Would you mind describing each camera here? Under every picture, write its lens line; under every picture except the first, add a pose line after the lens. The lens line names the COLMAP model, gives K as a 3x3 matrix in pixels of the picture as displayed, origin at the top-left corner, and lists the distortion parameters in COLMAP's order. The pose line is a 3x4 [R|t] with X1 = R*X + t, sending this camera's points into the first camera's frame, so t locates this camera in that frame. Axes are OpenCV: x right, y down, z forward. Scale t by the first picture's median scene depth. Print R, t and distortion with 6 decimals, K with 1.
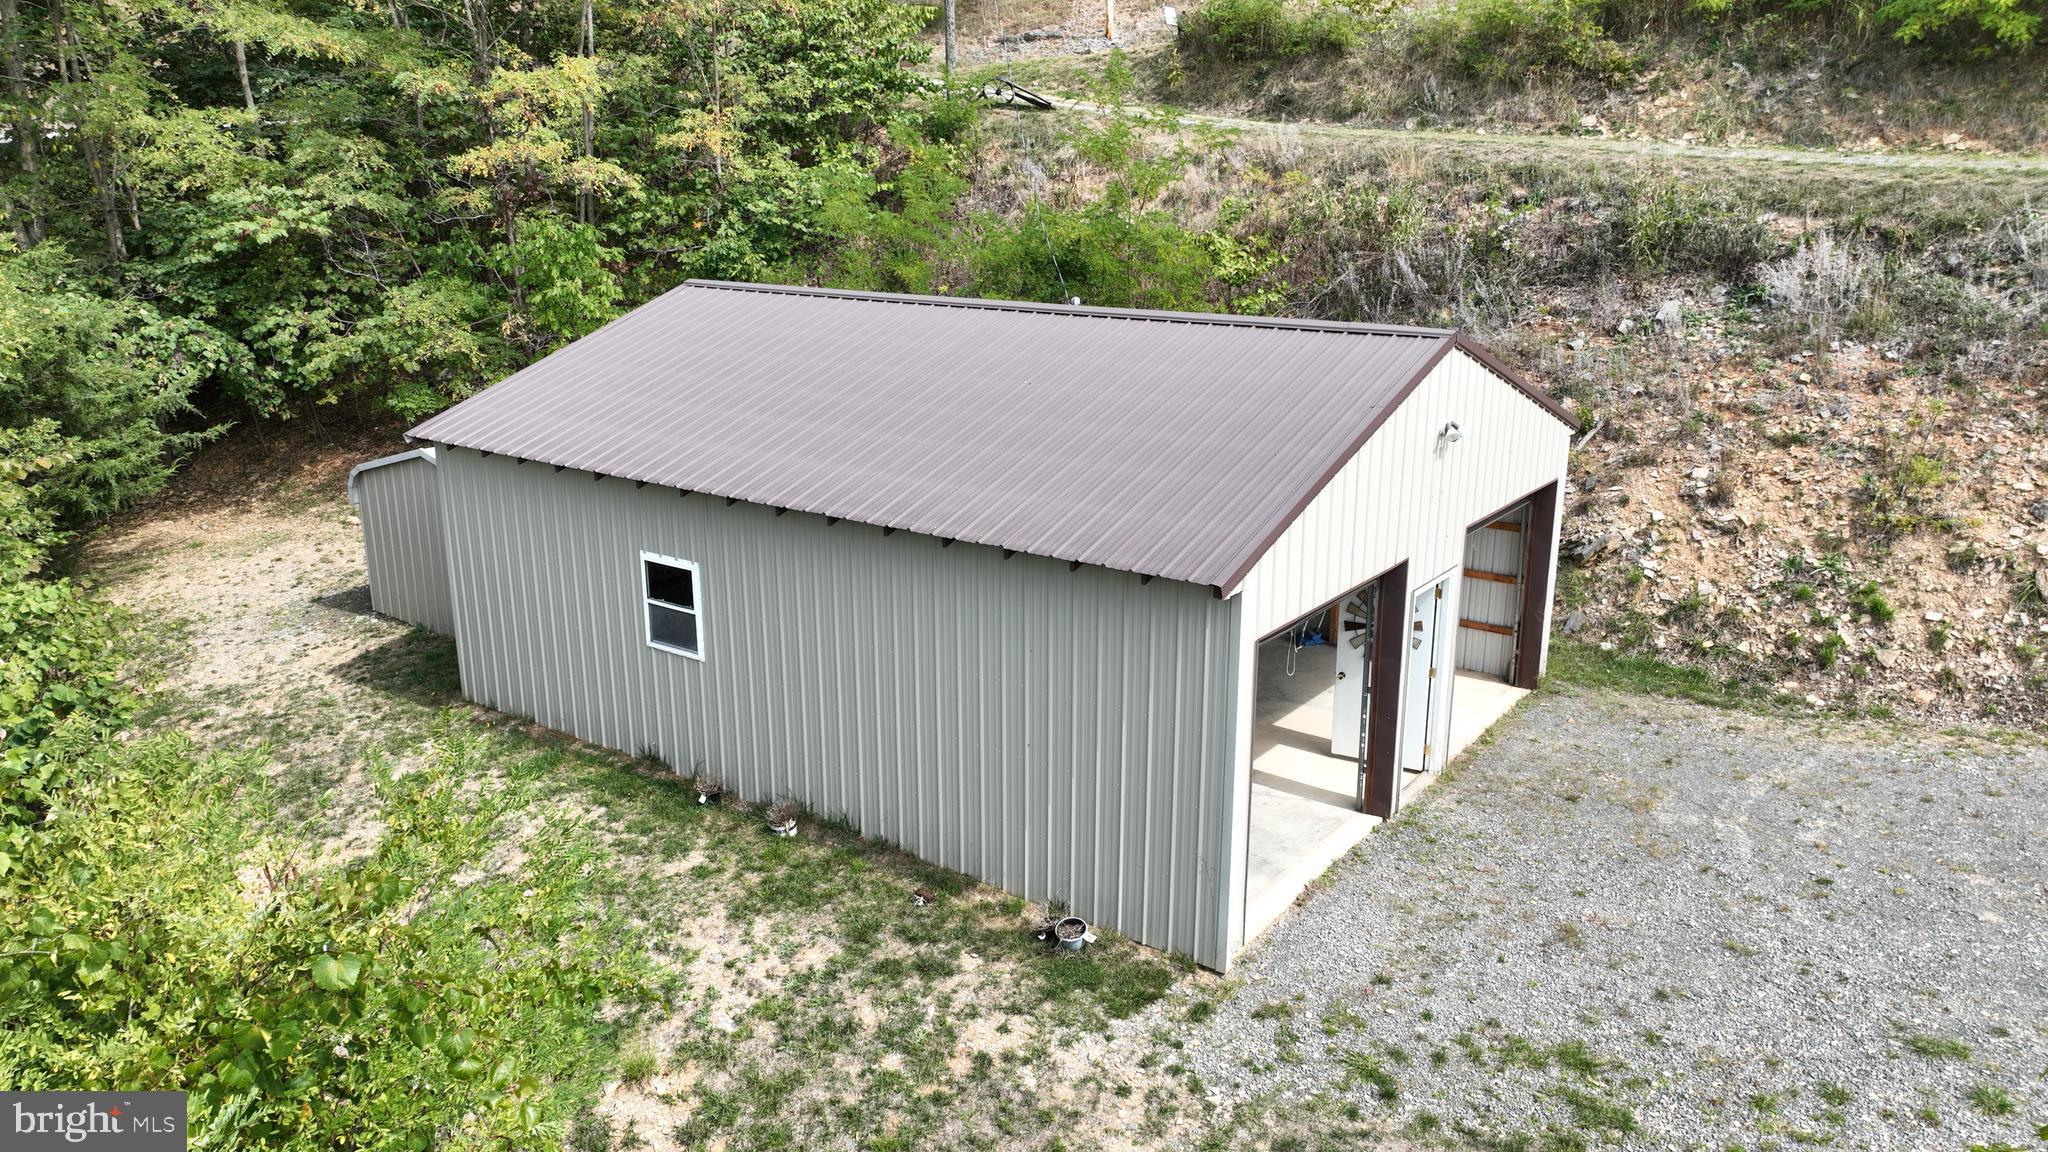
lens RADIAL K [[1446.4, 0, 1040.6], [0, 1446.4, 567.1], [0, 0, 1]] dist [0.004463, 0.009060]
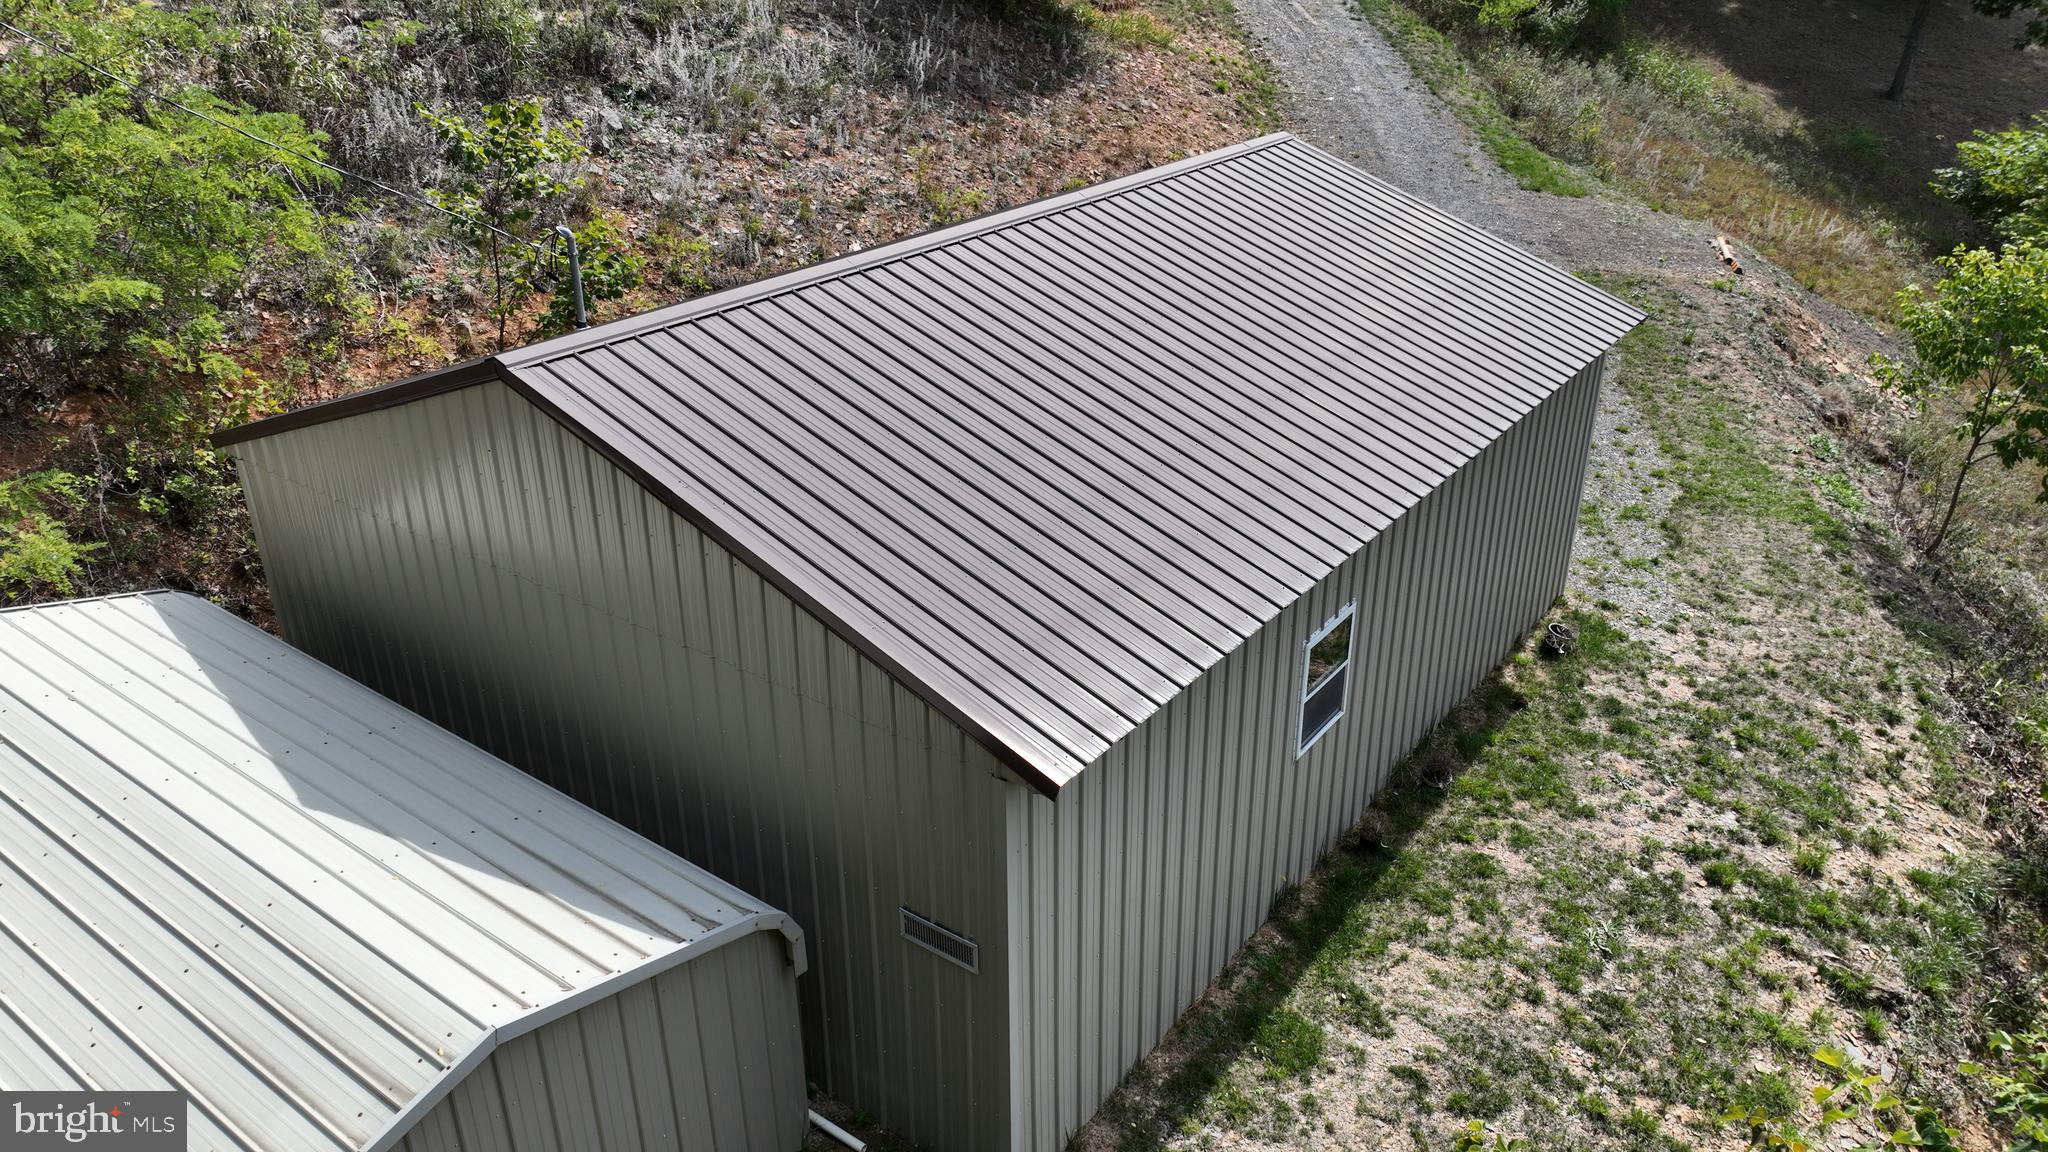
lens RADIAL K [[1446.4, 0, 1026.4], [0, 1446.4, 573.2], [0, 0, 1]] dist [0.004463, 0.009060]
pose [[0.001694, -0.435331, 0.900269, -0.733760], [0.273419, 0.866167, 0.418326, -0.304108], [-0.961894, 0.245442, 0.120495, 0.849326]]
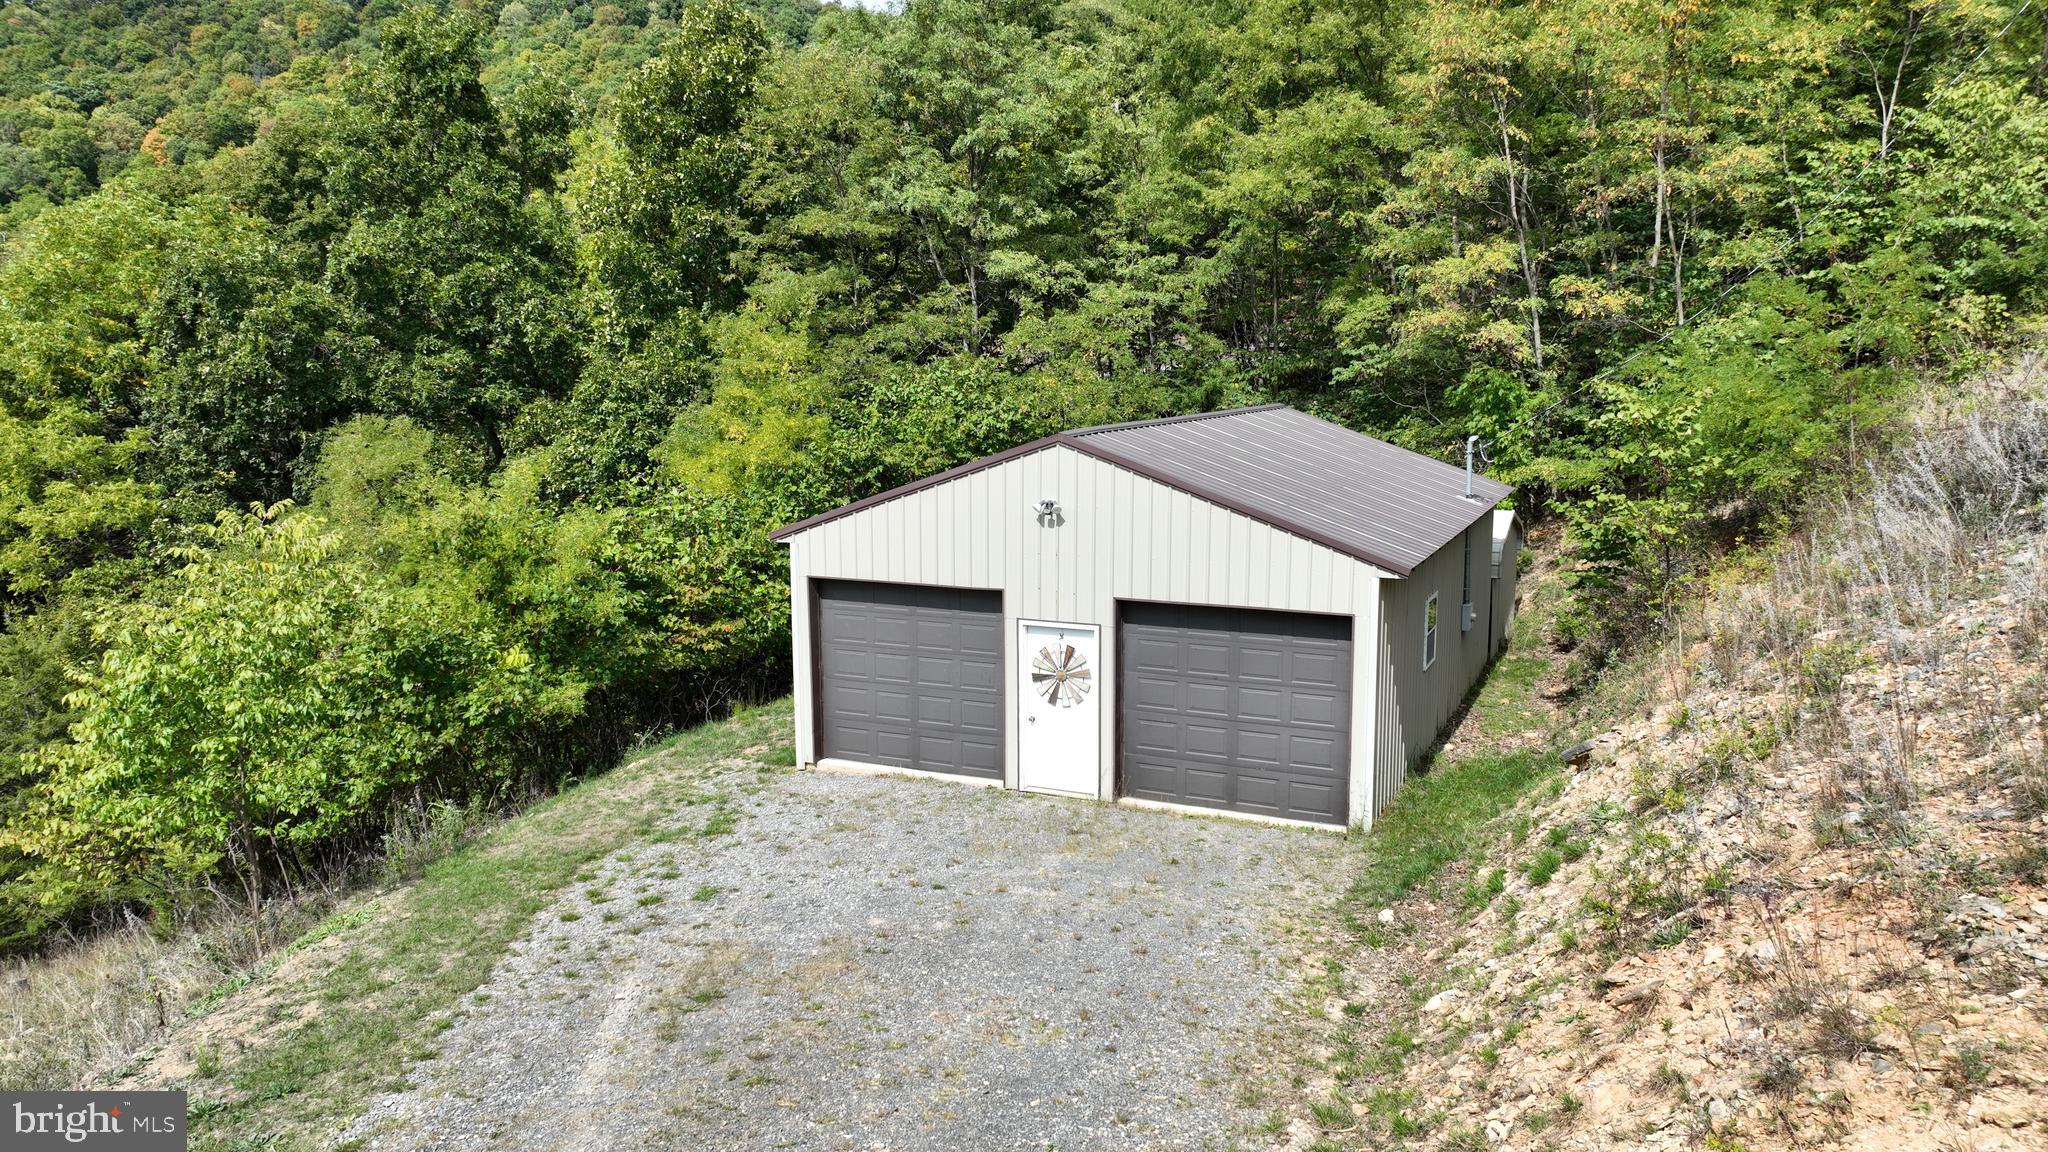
lens RADIAL K [[1446.4, 0, 1029.2], [0, 1446.4, 588.5], [0, 0, 1]] dist [0.004463, 0.009060]
pose [[0.202114, 0.156778, -0.966732, 1.168827], [-0.257421, 0.960899, 0.102013, -0.113157], [0.944925, 0.228239, 0.234569, 0.512621]]
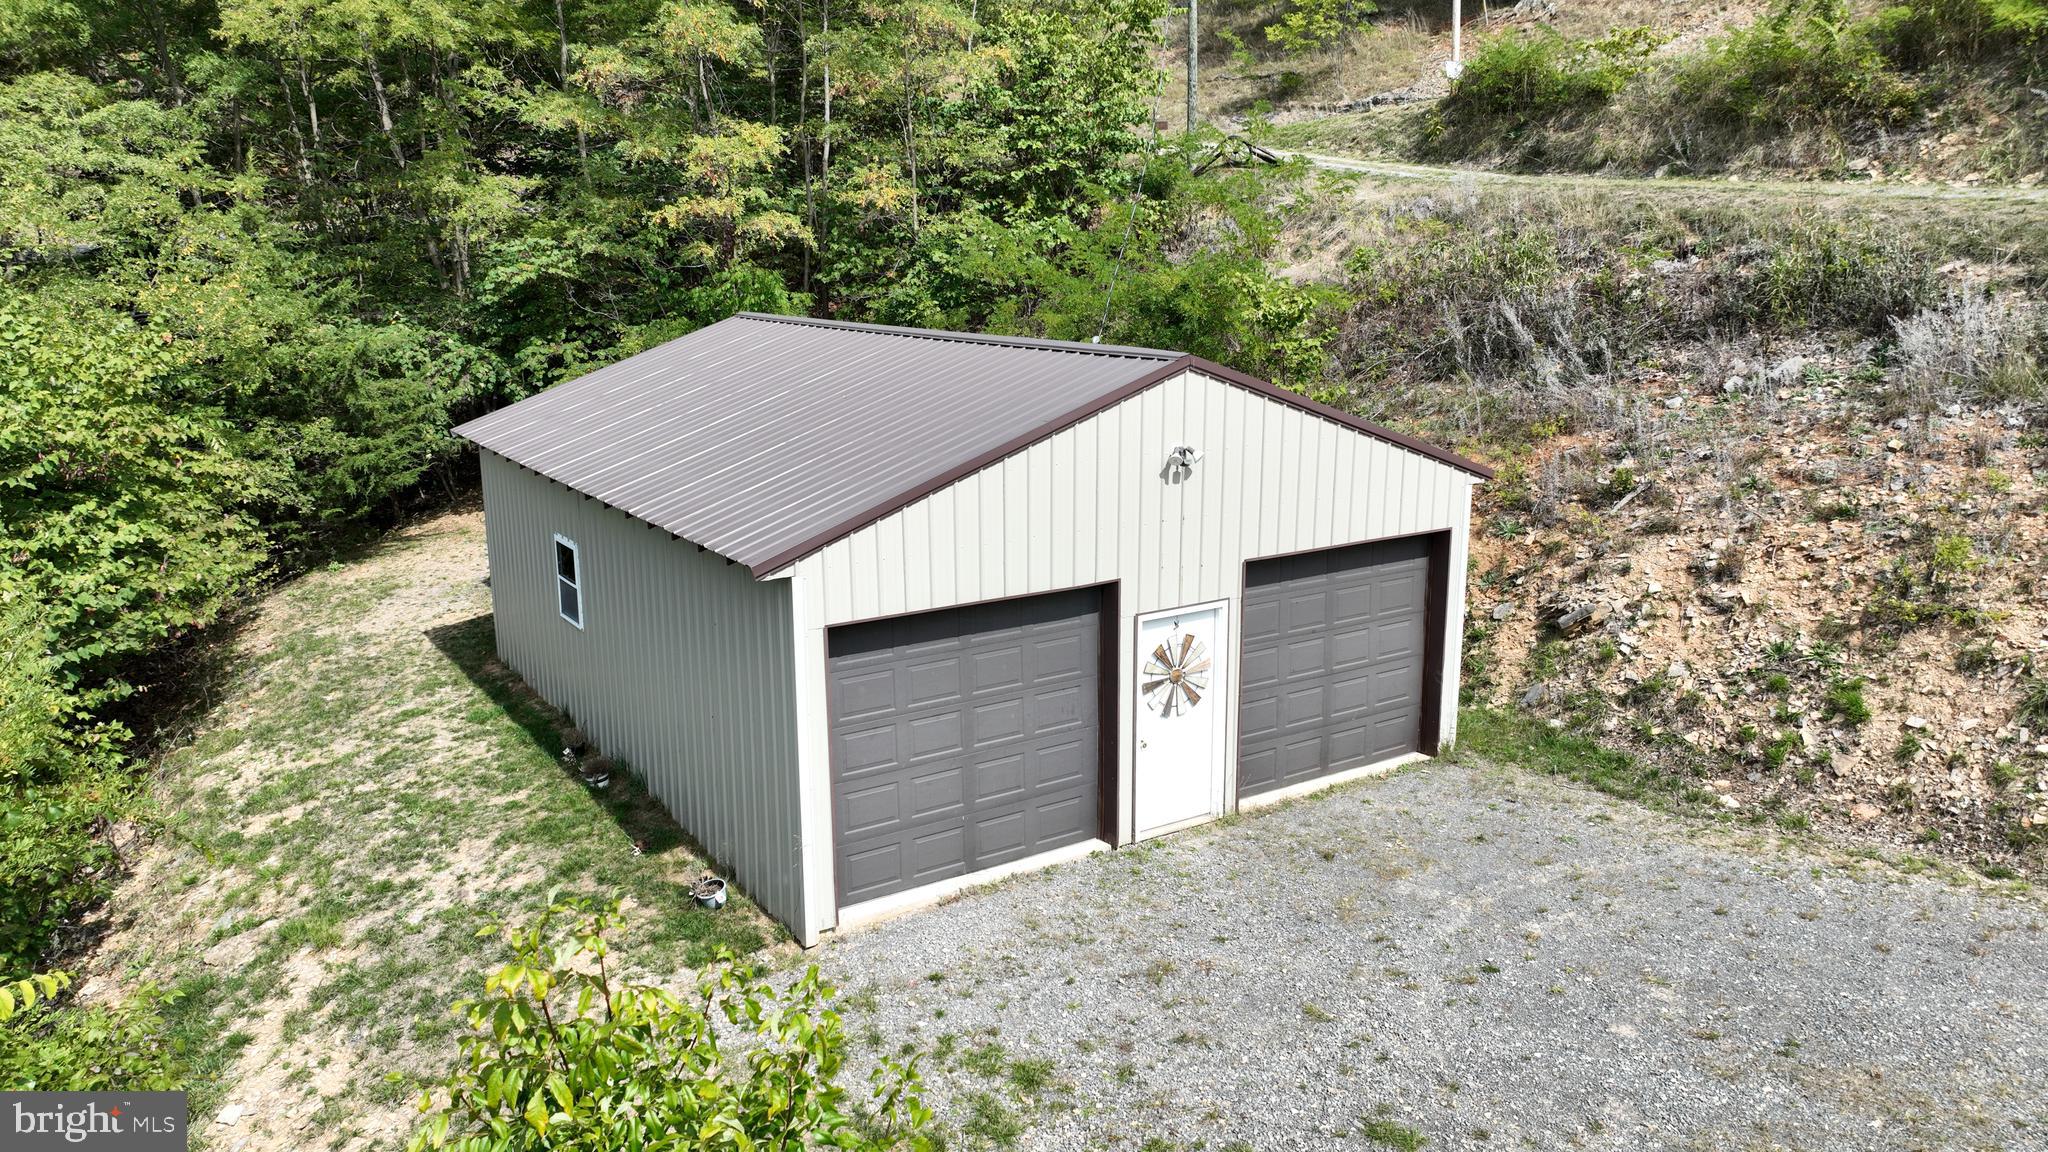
lens RADIAL K [[1446.4, 0, 1039.9], [0, 1446.4, 576.5], [0, 0, 1]] dist [0.004463, 0.009060]
pose [[0.937399, 0.074979, -0.340091, 0.395159], [-0.090264, 0.995486, -0.029323, 0.018946], [0.336357, 0.058185, 0.939935, 0.037924]]
